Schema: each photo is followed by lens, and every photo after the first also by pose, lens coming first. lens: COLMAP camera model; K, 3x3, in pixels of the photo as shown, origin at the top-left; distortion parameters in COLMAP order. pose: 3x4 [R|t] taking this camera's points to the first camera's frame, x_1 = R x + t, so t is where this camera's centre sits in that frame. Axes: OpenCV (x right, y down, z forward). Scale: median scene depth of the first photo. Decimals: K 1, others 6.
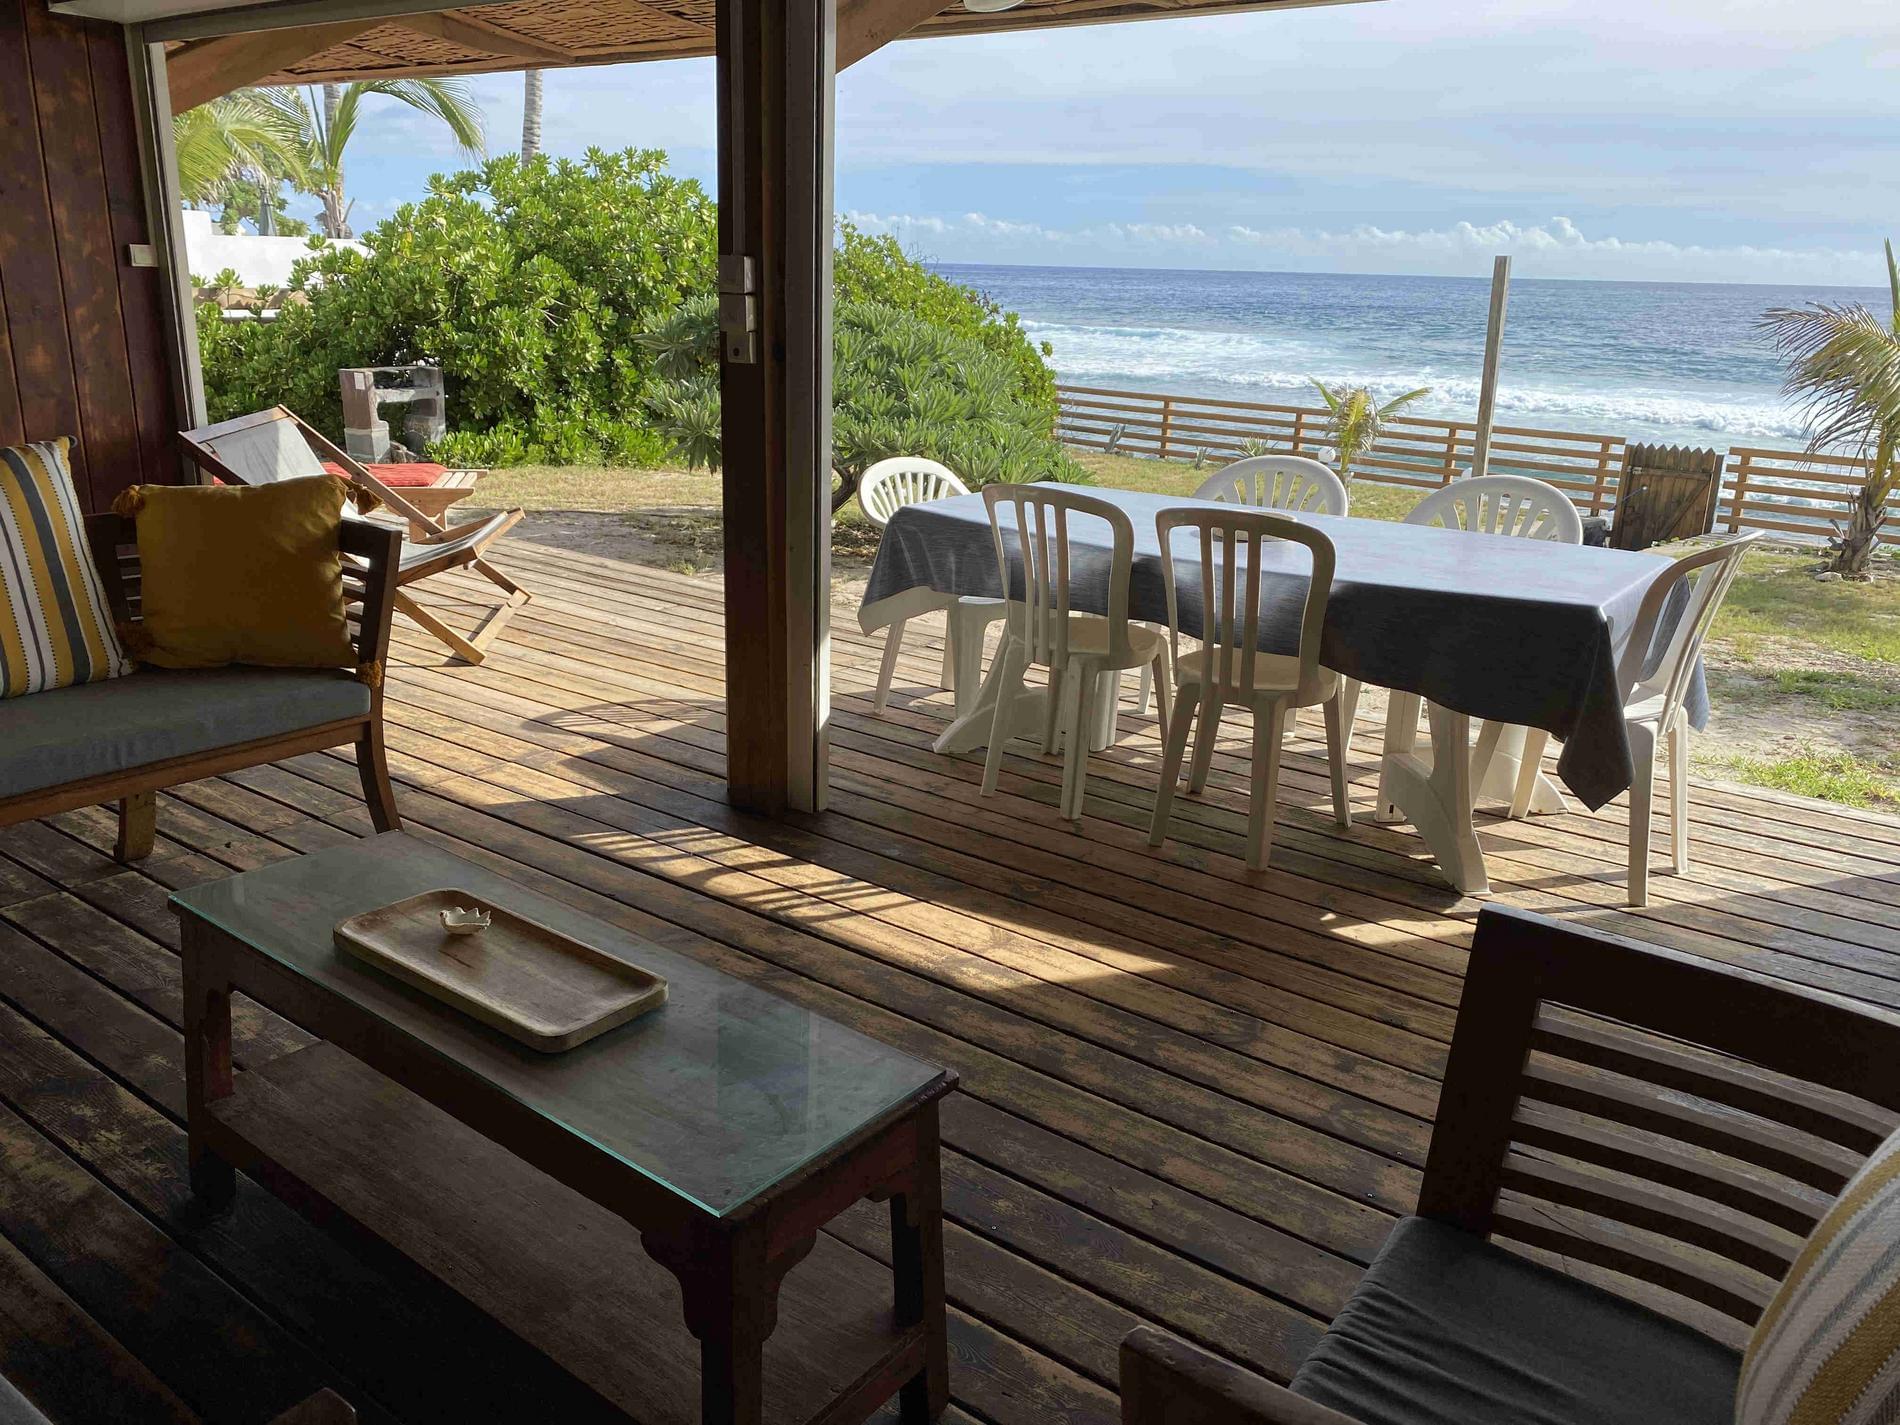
lens RADIAL K [[1449.5, 0, 938.3], [0, 1449.5, 709.9], [0, 0, 1]] dist [0.042603, -0.064301]
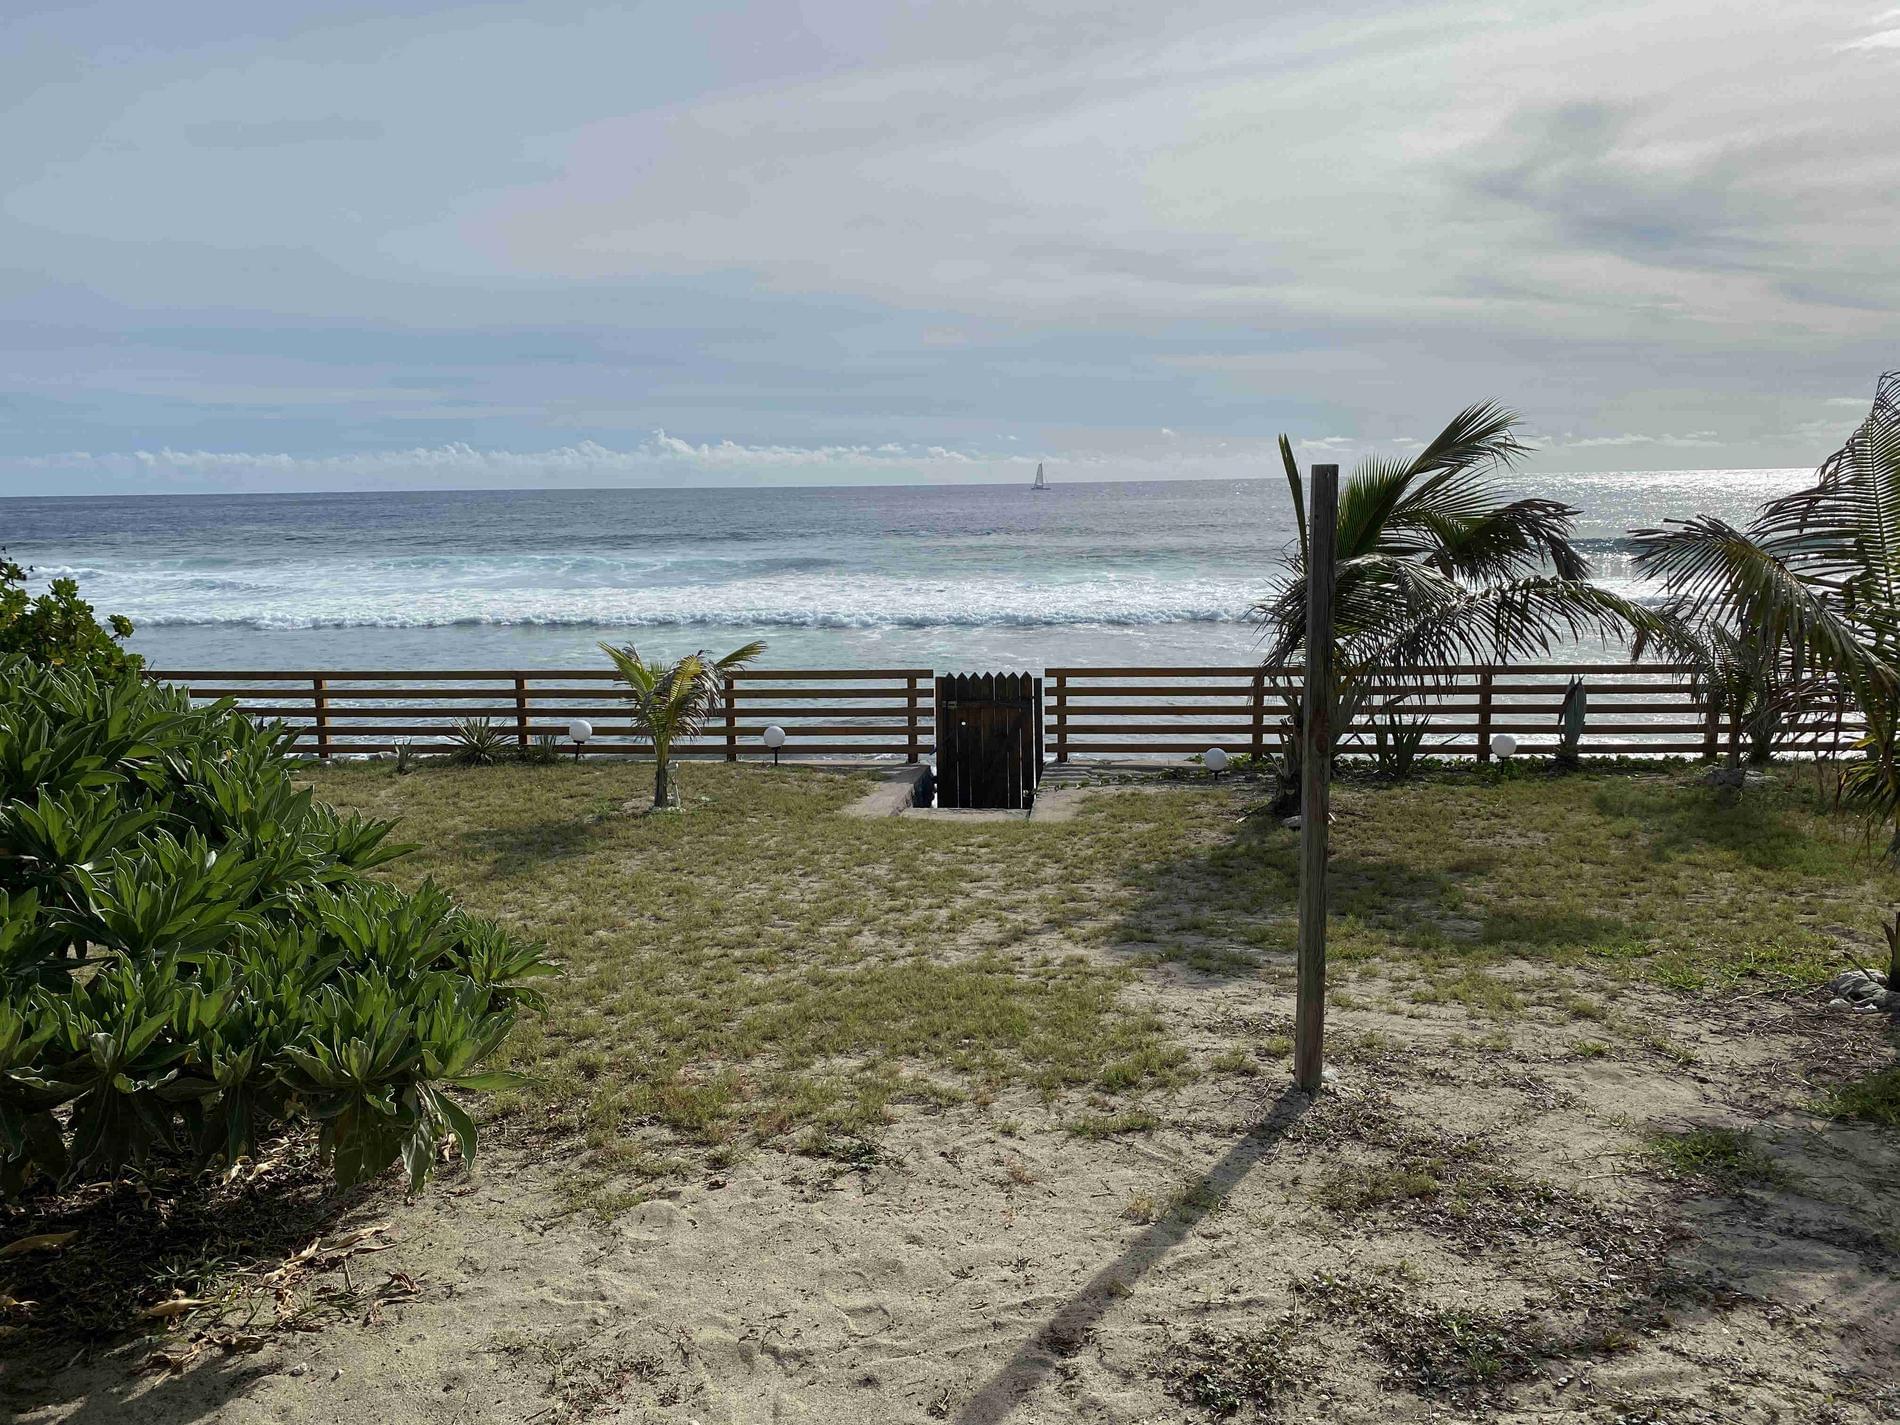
lens RADIAL K [[1449.5, 0, 929.4], [0, 1449.5, 730.0], [0, 0, 1]] dist [0.042603, -0.064301]
pose [[0.797320, -0.140315, 0.587020, -0.046205], [0.213971, 0.975144, -0.057539, -0.141203], [-0.564355, 0.171482, 0.807525, 0.438395]]
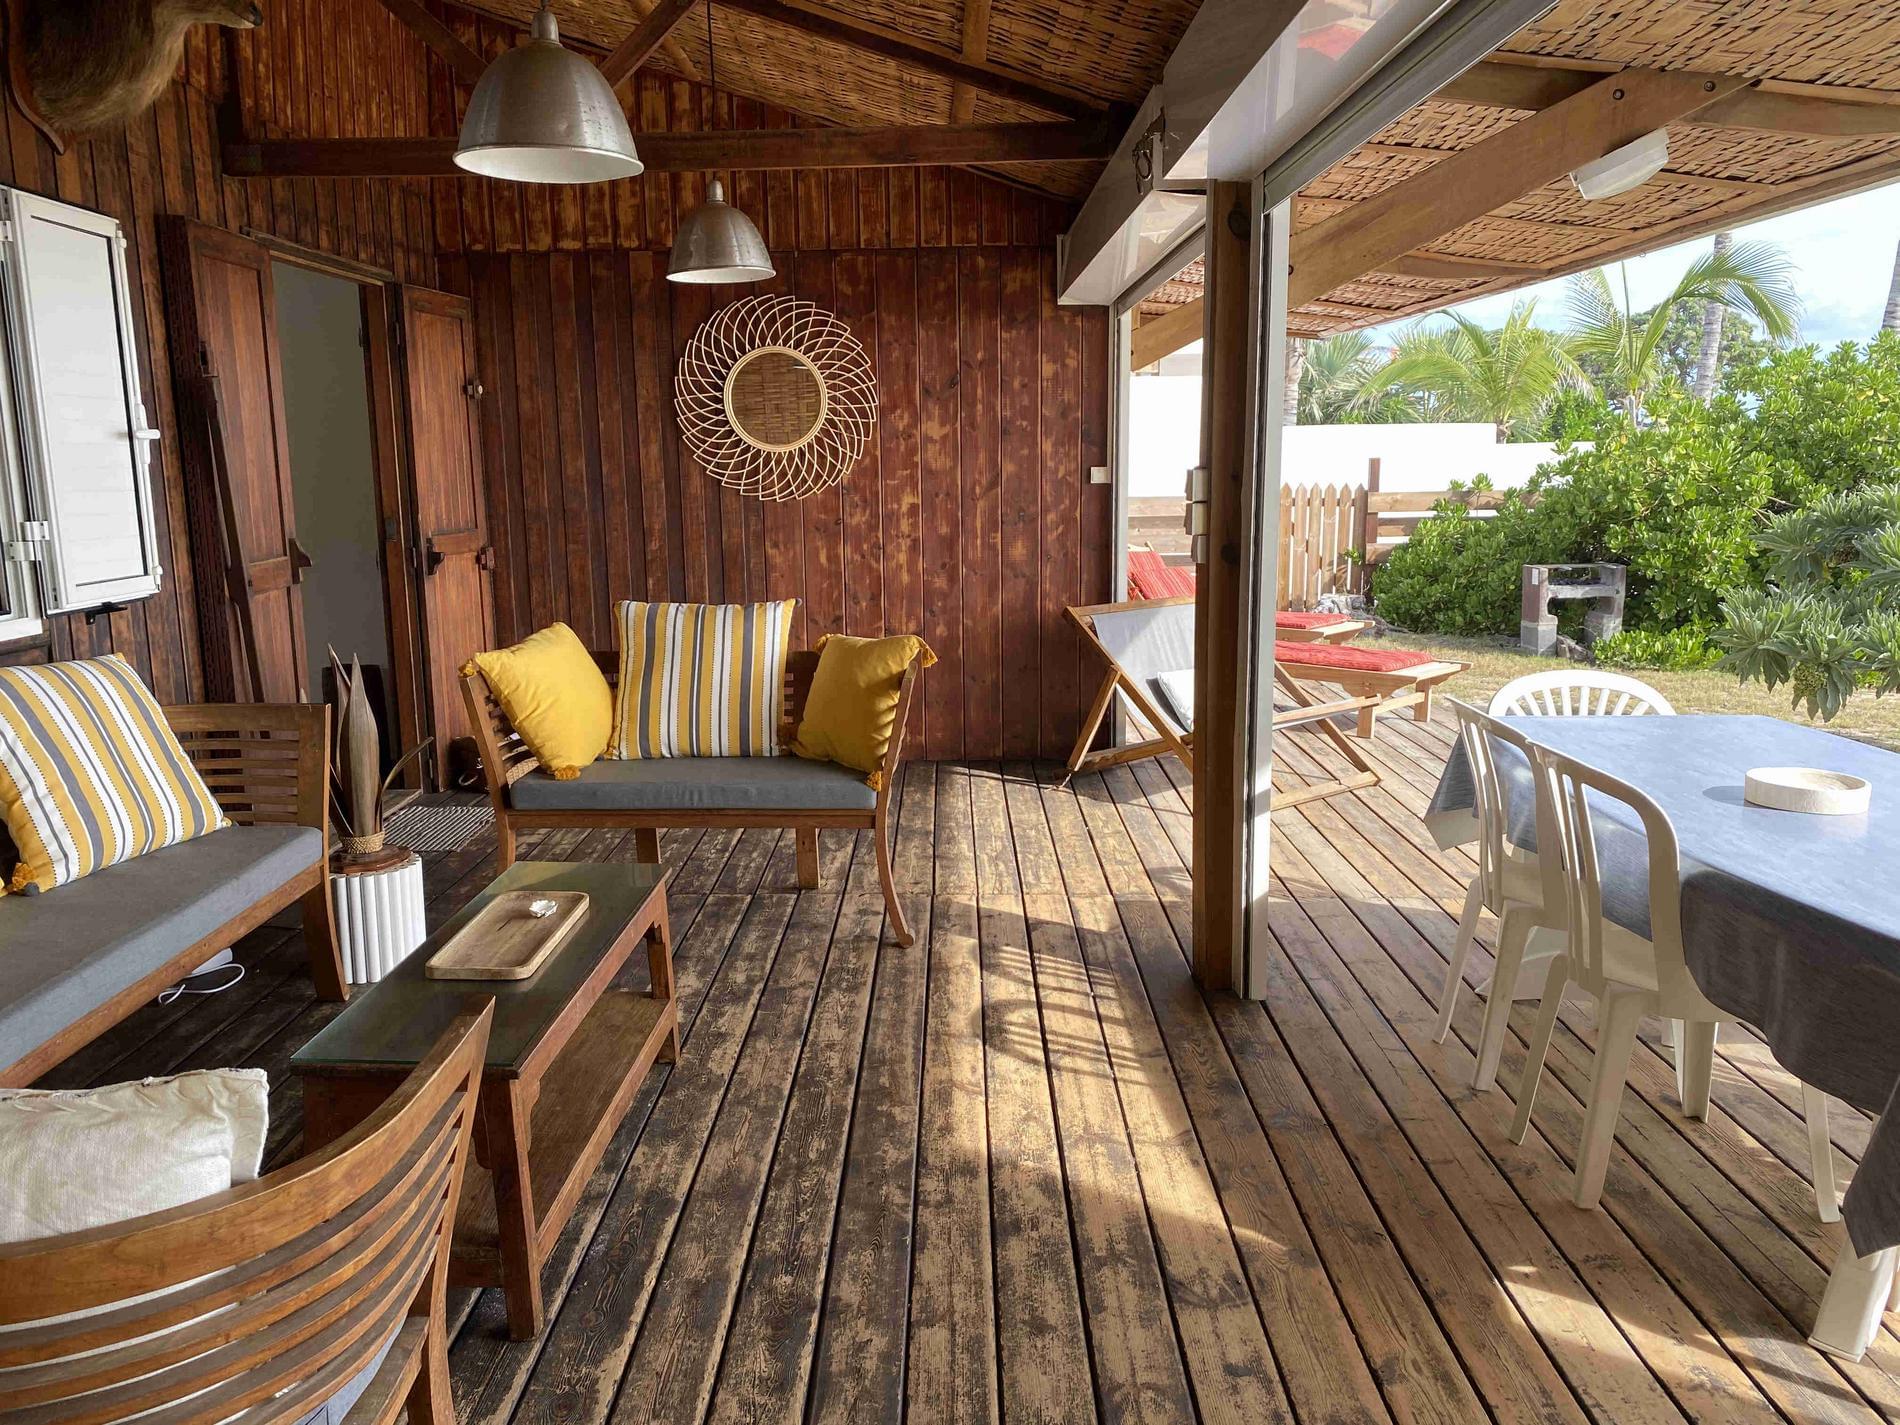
lens RADIAL K [[1449.5, 0, 941.2], [0, 1449.5, 710.9], [0, 0, 1]] dist [0.042603, -0.064301]
pose [[0.587261, 0.109401, -0.801970, 0.191004], [-0.211128, 0.977226, -0.021294, -0.019421], [0.781377, 0.181824, 0.596985, 0.062385]]
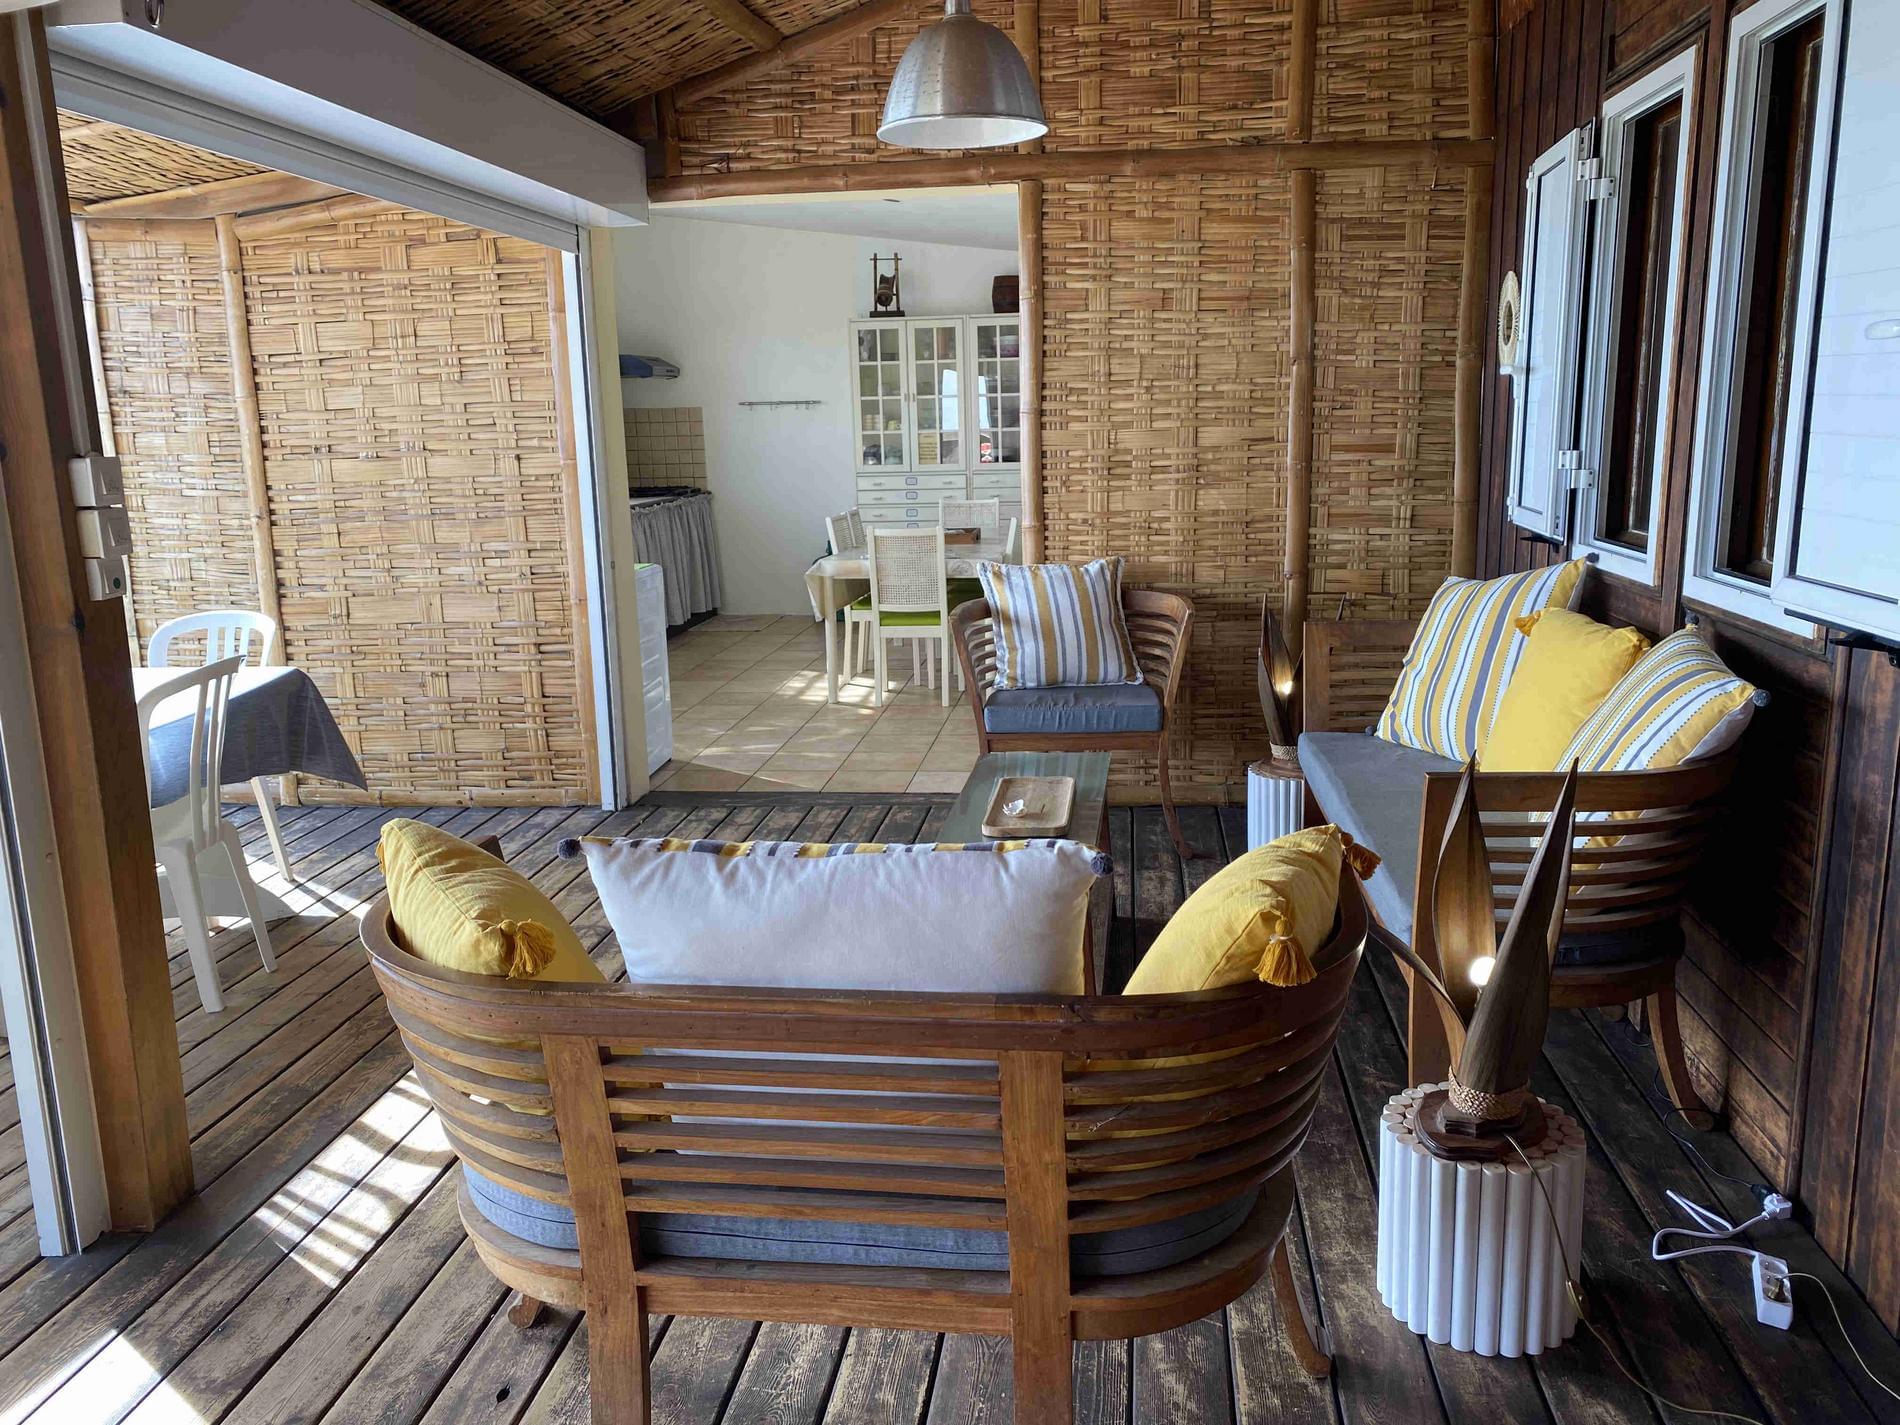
lens RADIAL K [[1449.5, 0, 959.0], [0, 1449.5, 706.2], [0, 0, 1]] dist [0.042603, -0.064301]
pose [[-0.497304, -0.186746, 0.847240, -0.289340], [0.271317, 0.894101, 0.356330, -0.099224], [-0.824061, 0.407075, -0.393973, 0.283087]]
